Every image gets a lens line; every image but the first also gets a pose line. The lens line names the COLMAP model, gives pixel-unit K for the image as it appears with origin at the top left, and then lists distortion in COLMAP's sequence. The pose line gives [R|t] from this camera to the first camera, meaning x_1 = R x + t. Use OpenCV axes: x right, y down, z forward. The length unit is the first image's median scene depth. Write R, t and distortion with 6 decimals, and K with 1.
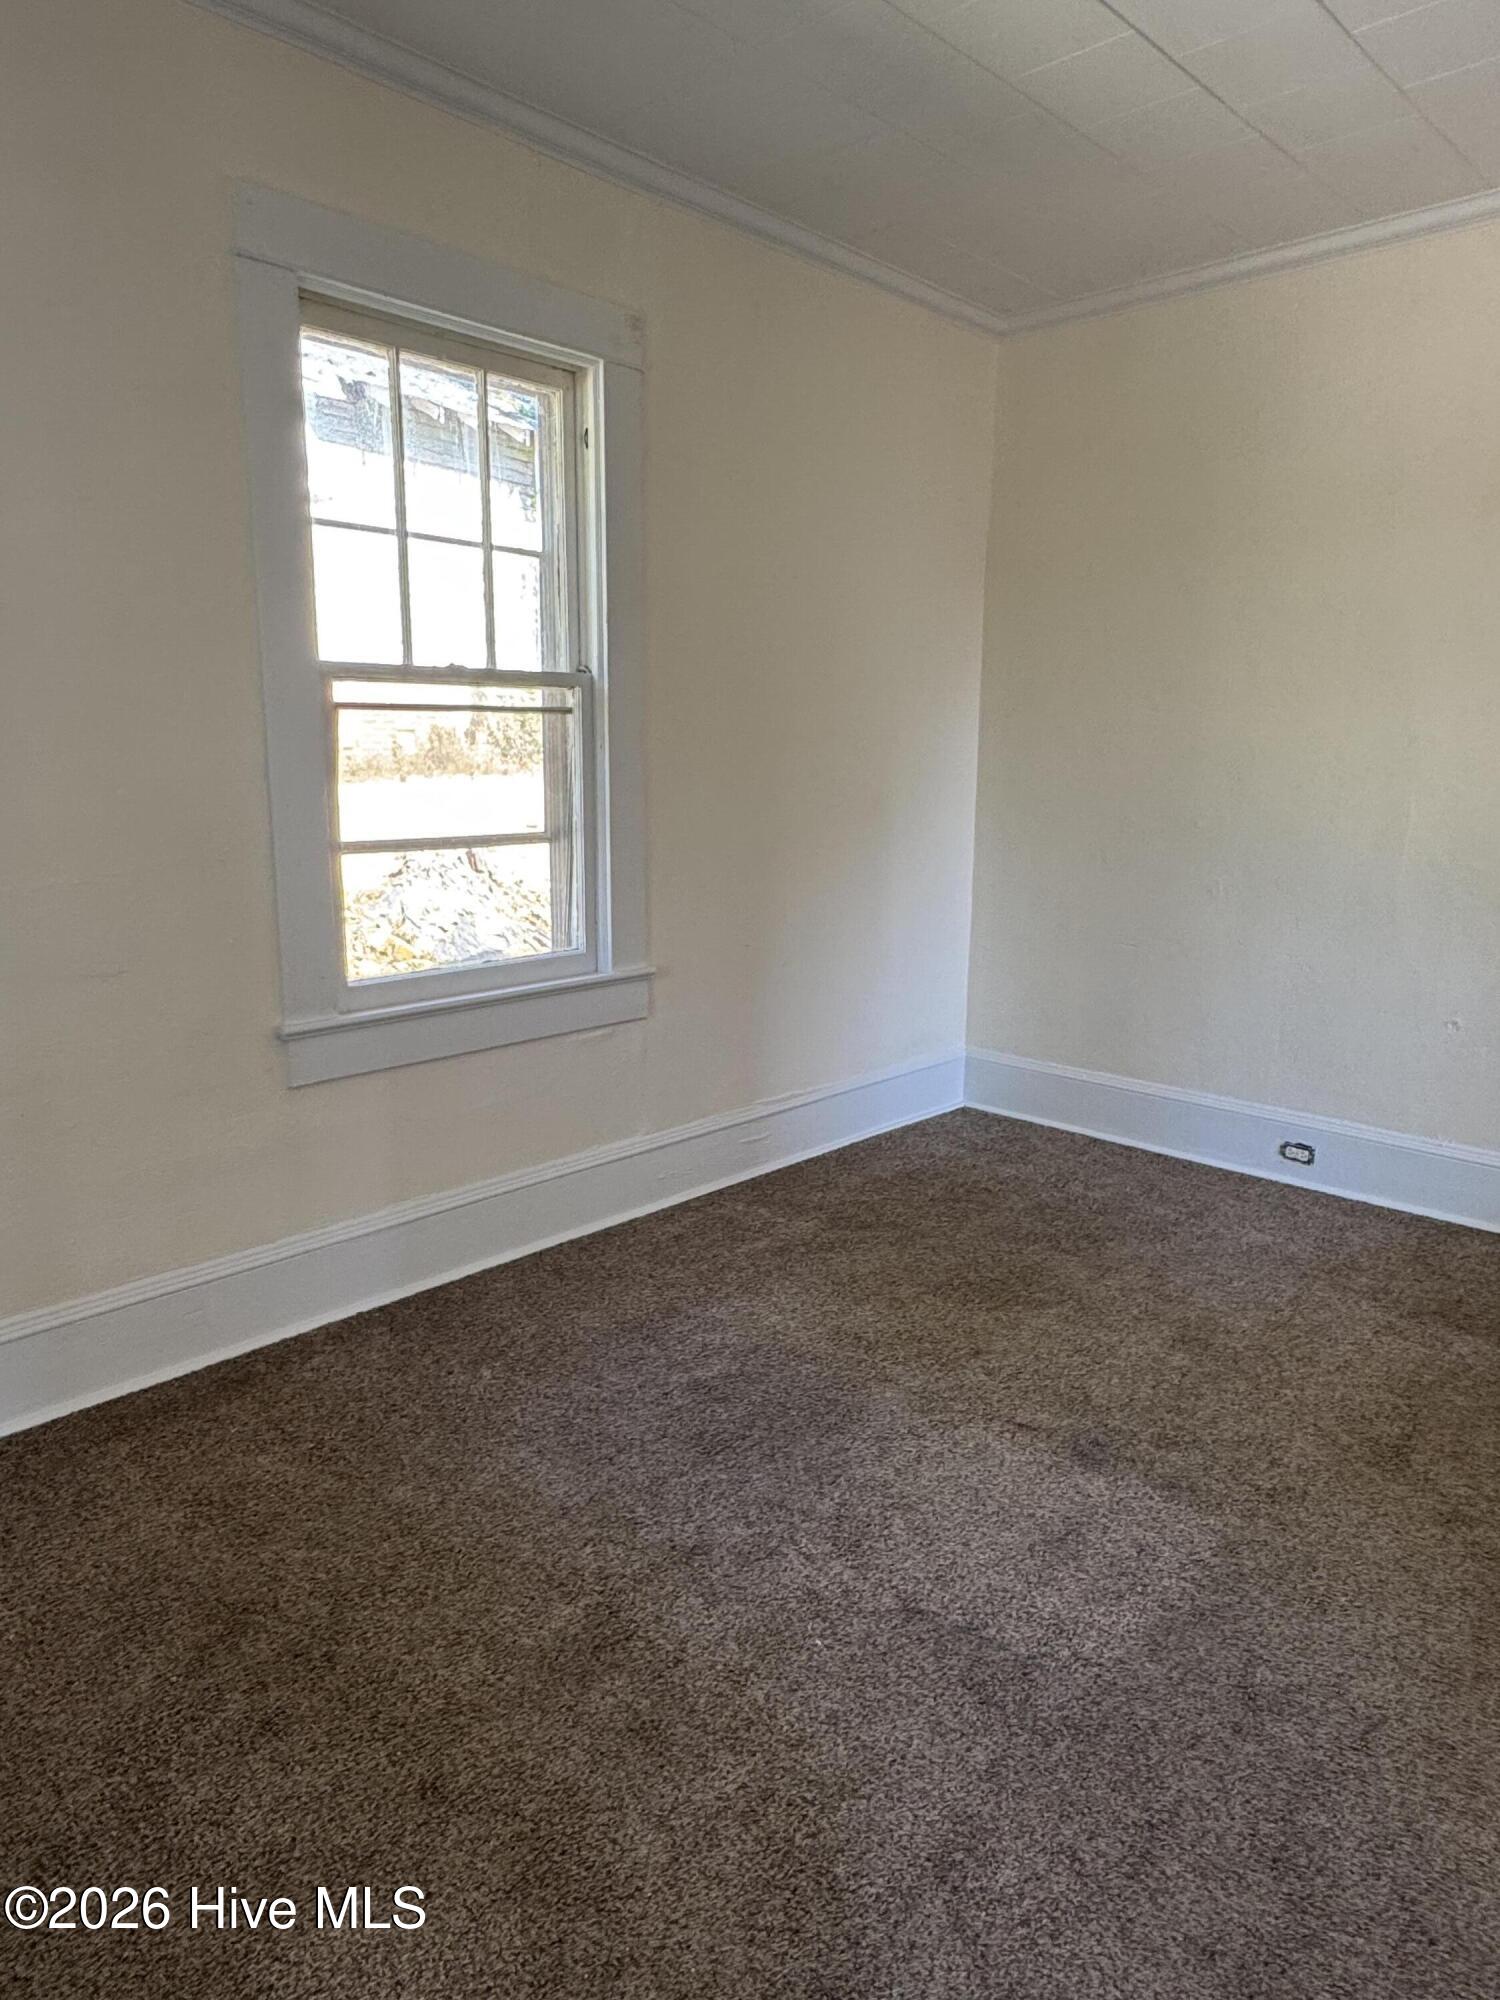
lens RADIAL K [[1278.7, 0, 744.3], [0, 1278.7, 999.2], [0, 0, 1]] dist [-0.004933, 0.002600]
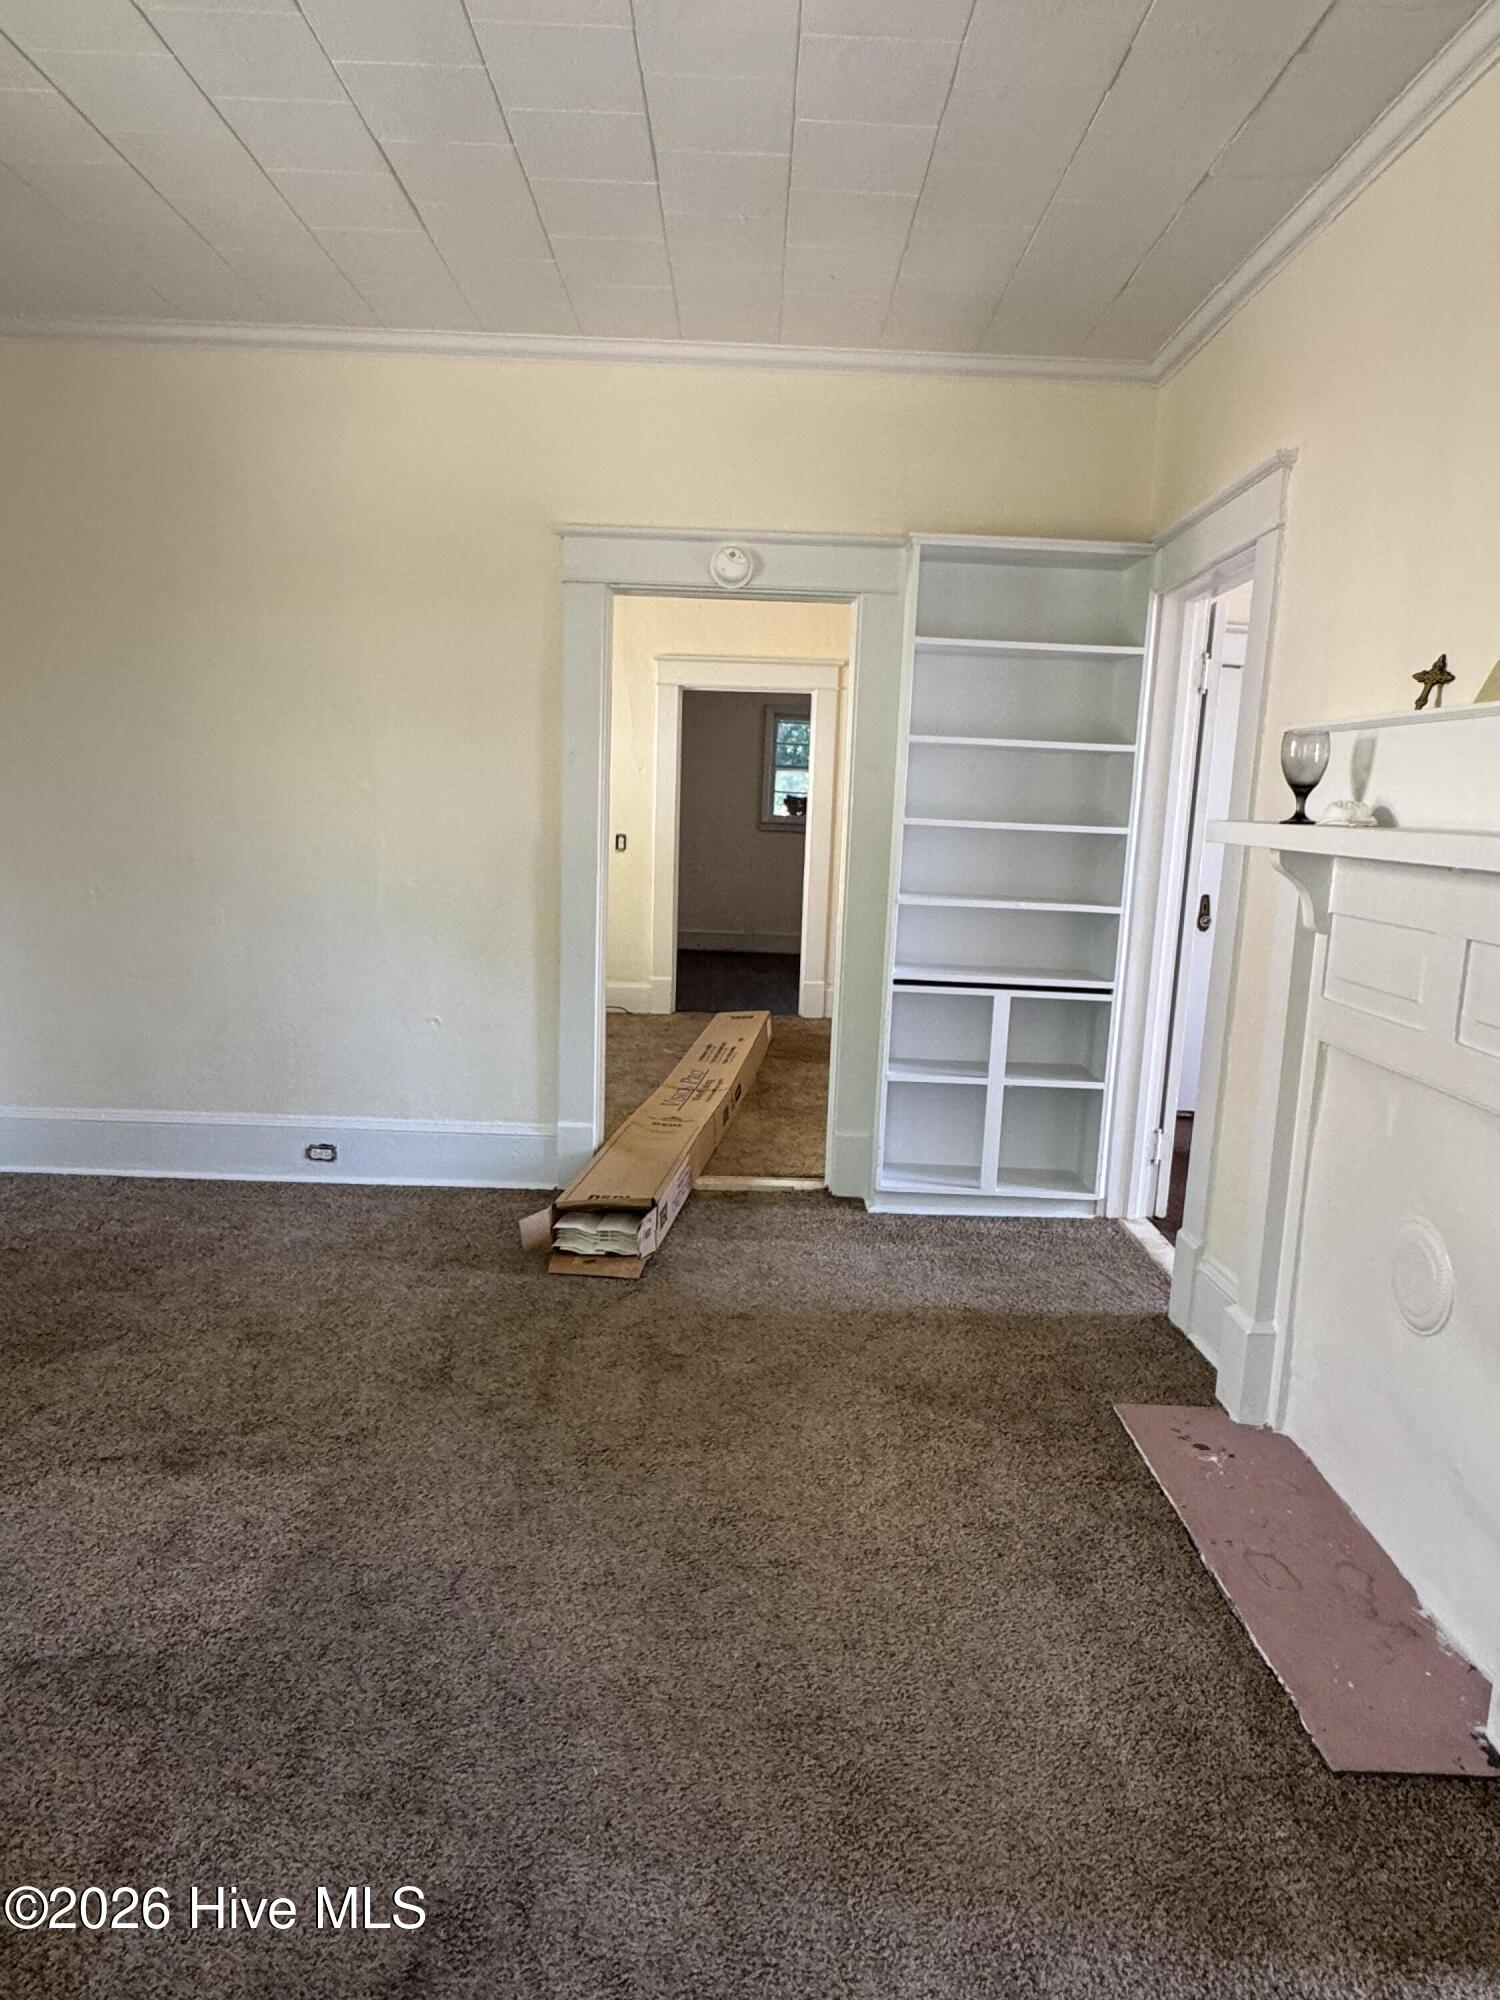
lens RADIAL K [[1278.7, 0, 751.9], [0, 1278.7, 1008.0], [0, 0, 1]] dist [-0.004933, 0.002600]
pose [[0.716676, -0.097297, 0.690586, -0.085983], [0.110666, 0.993540, 0.025134, 0.015872], [-0.688570, 0.058411, 0.722814, -0.103495]]
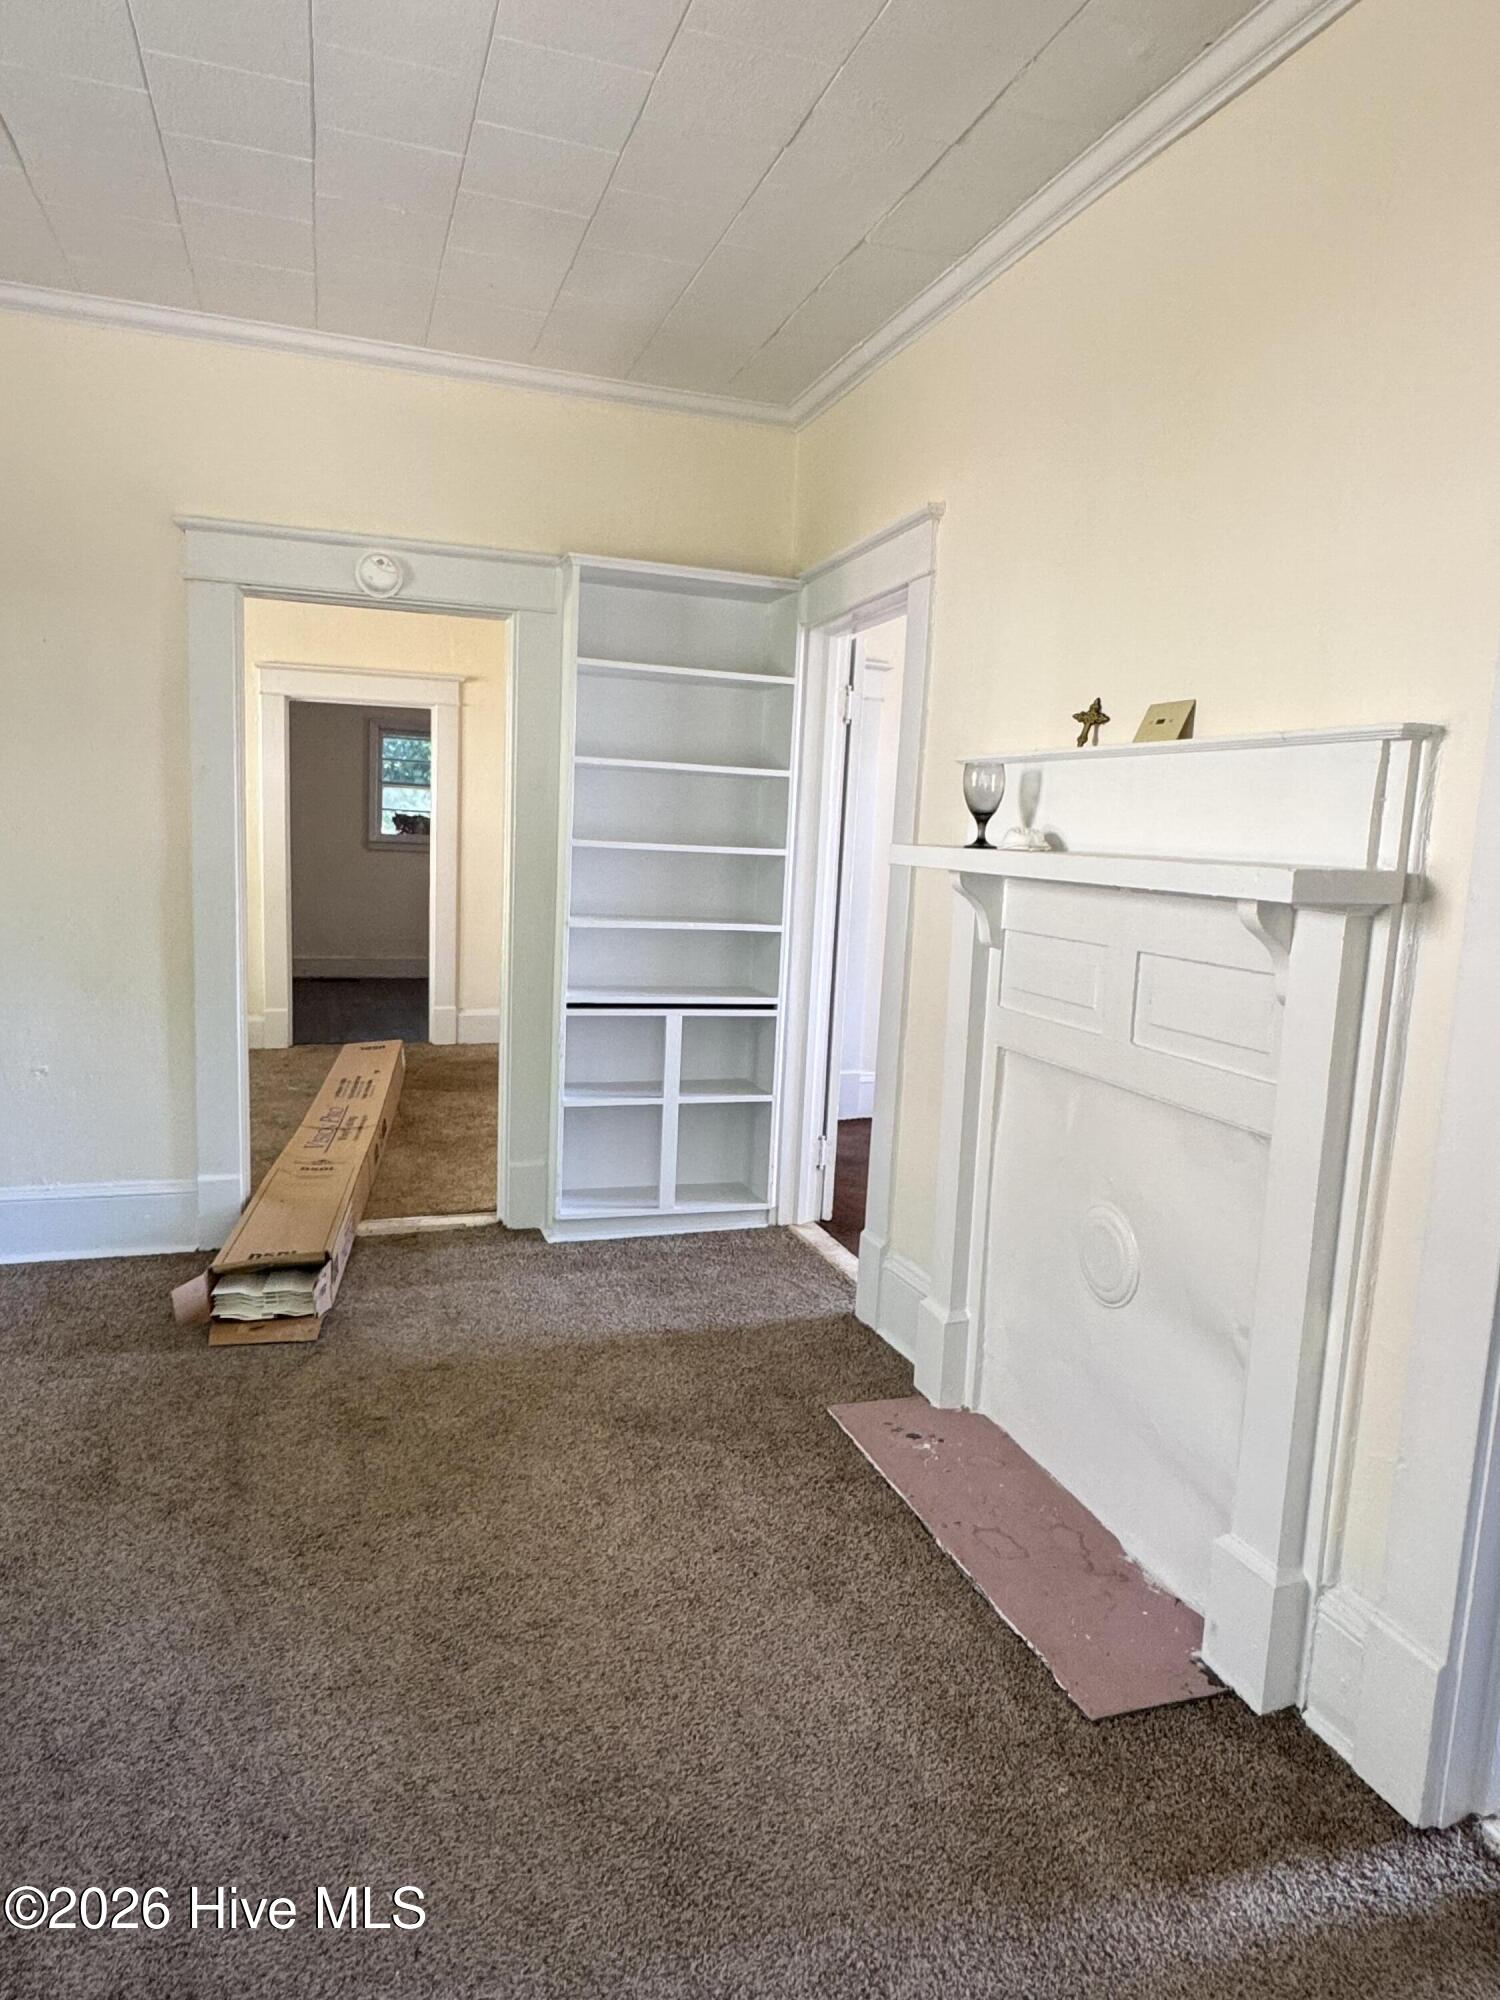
lens RADIAL K [[1278.7, 0, 756.1], [0, 1278.7, 1003.4], [0, 0, 1]] dist [-0.004933, 0.002600]
pose [[0.457074, -0.108859, 0.882742, -0.139431], [0.140880, 0.988814, 0.048993, -0.006696], [-0.878200, 0.101967, 0.467298, -0.000012]]
